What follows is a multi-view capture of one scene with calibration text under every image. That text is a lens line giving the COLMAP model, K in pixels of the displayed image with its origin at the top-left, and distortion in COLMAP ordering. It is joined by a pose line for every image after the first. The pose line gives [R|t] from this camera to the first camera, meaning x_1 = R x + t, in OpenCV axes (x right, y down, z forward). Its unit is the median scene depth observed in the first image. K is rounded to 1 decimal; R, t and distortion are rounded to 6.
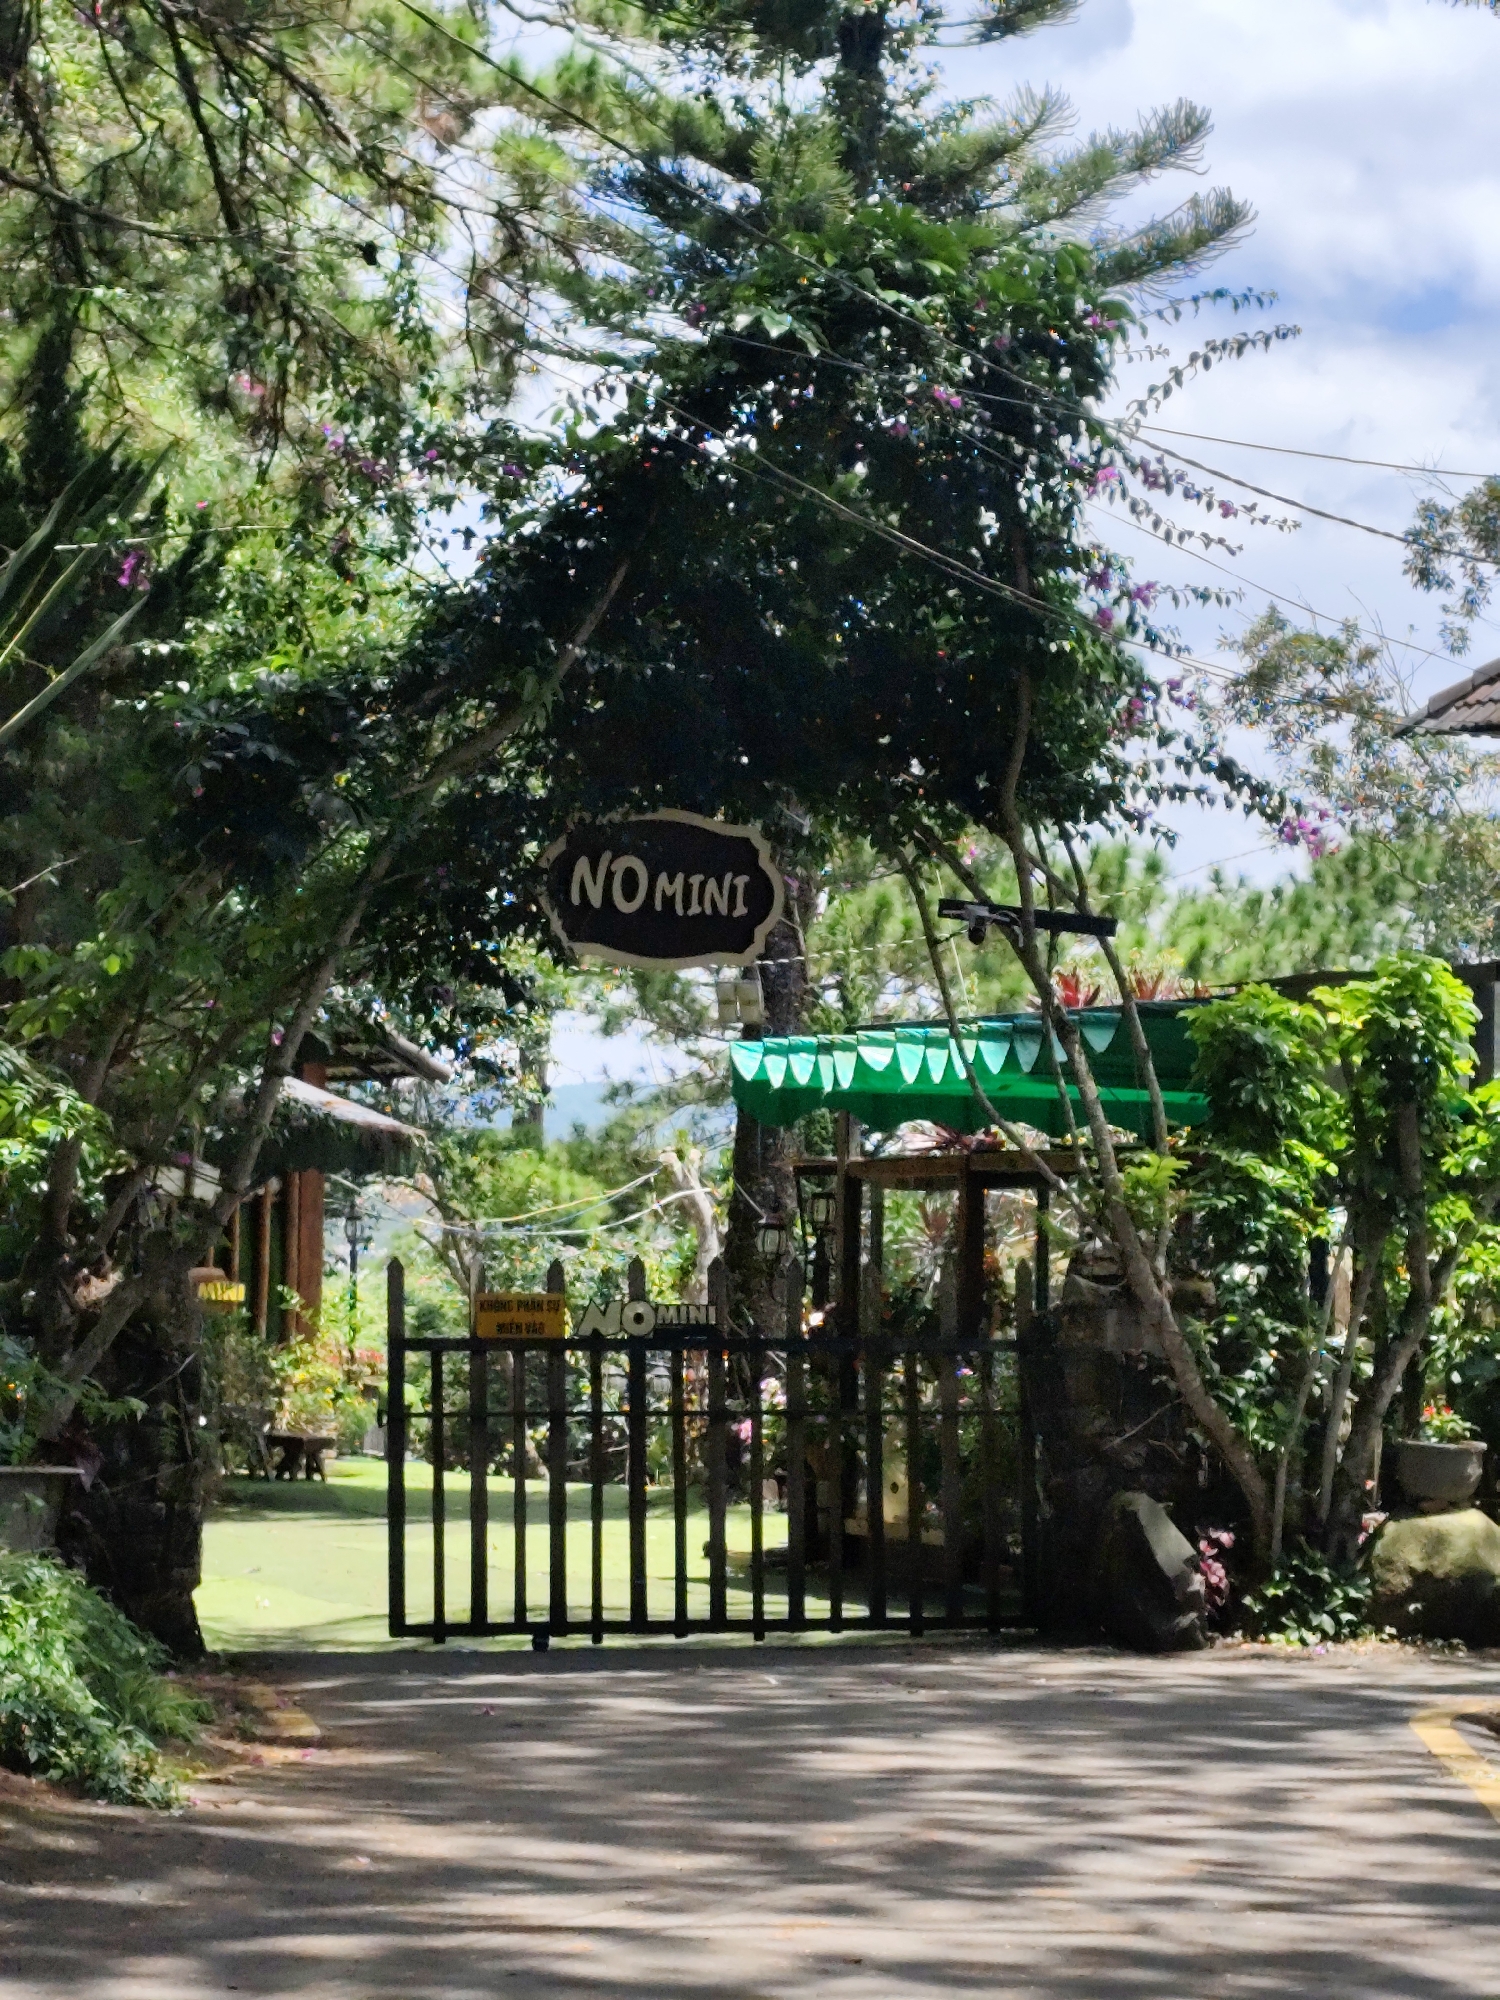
lens RADIAL K [[5539.8, 0, 751.6], [0, 5539.8, 940.3], [0, 0, 1]] dist [0.535176, -7.464722]
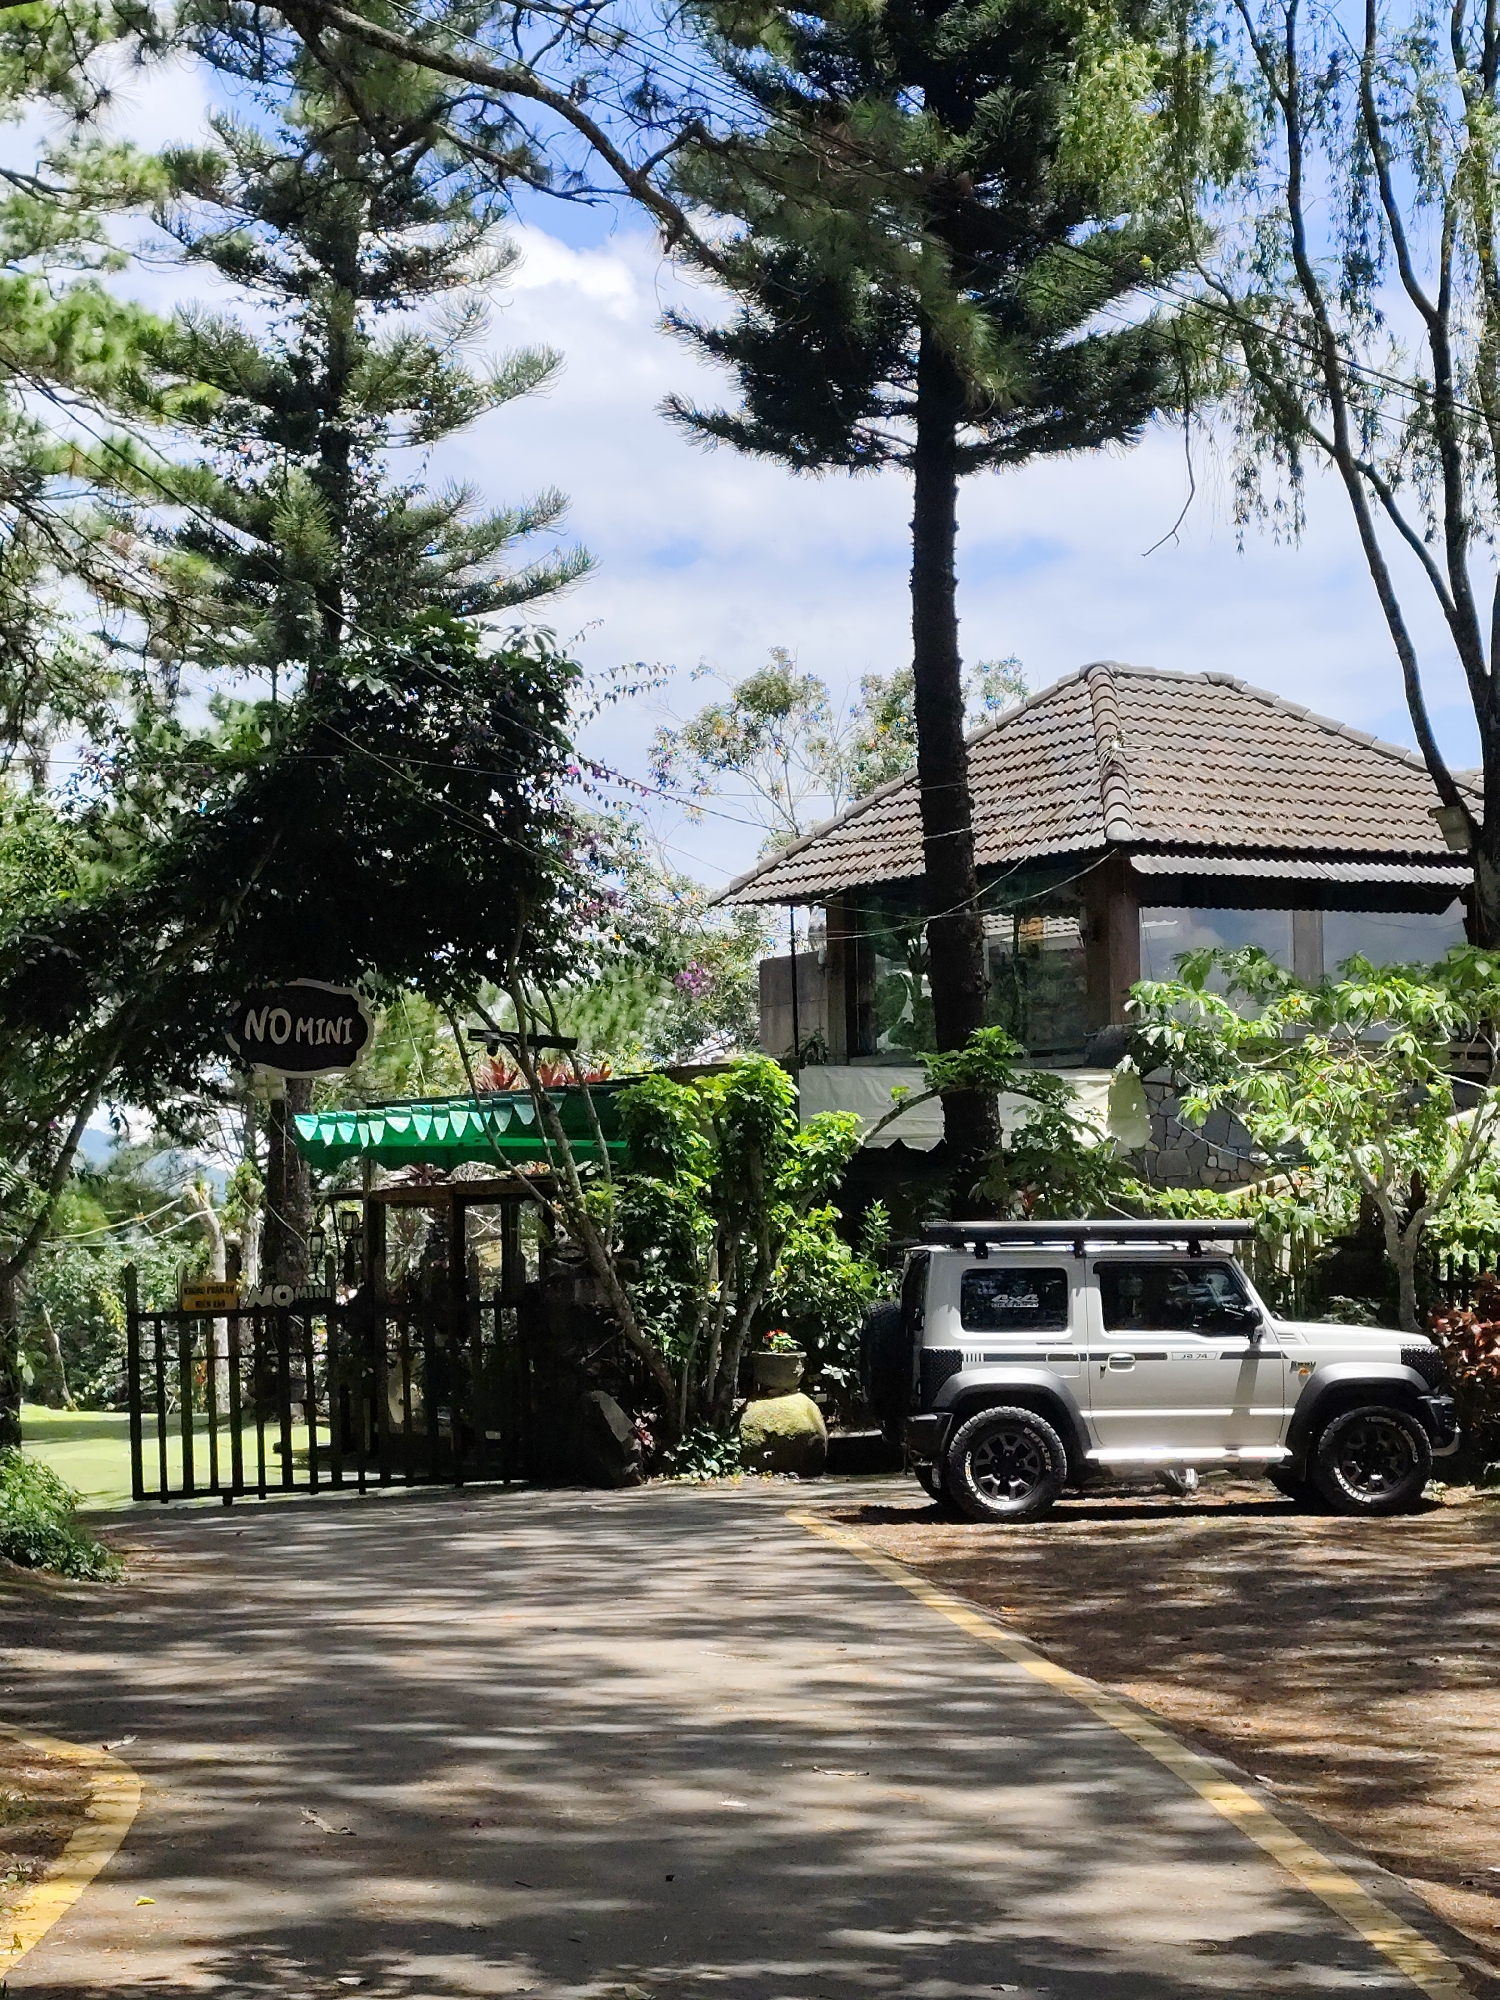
lens RADIAL K [[3916.3, 0, 750.0], [0, 3916.3, 1000.0], [0, 0, 1]] dist [0.560007, -5.521073]
pose [[0.990002, -0.022174, 0.139299, -0.043316], [0.022929, 0.999730, -0.003814, -0.009452], [-0.139177, 0.006969, 0.990243, -0.142532]]
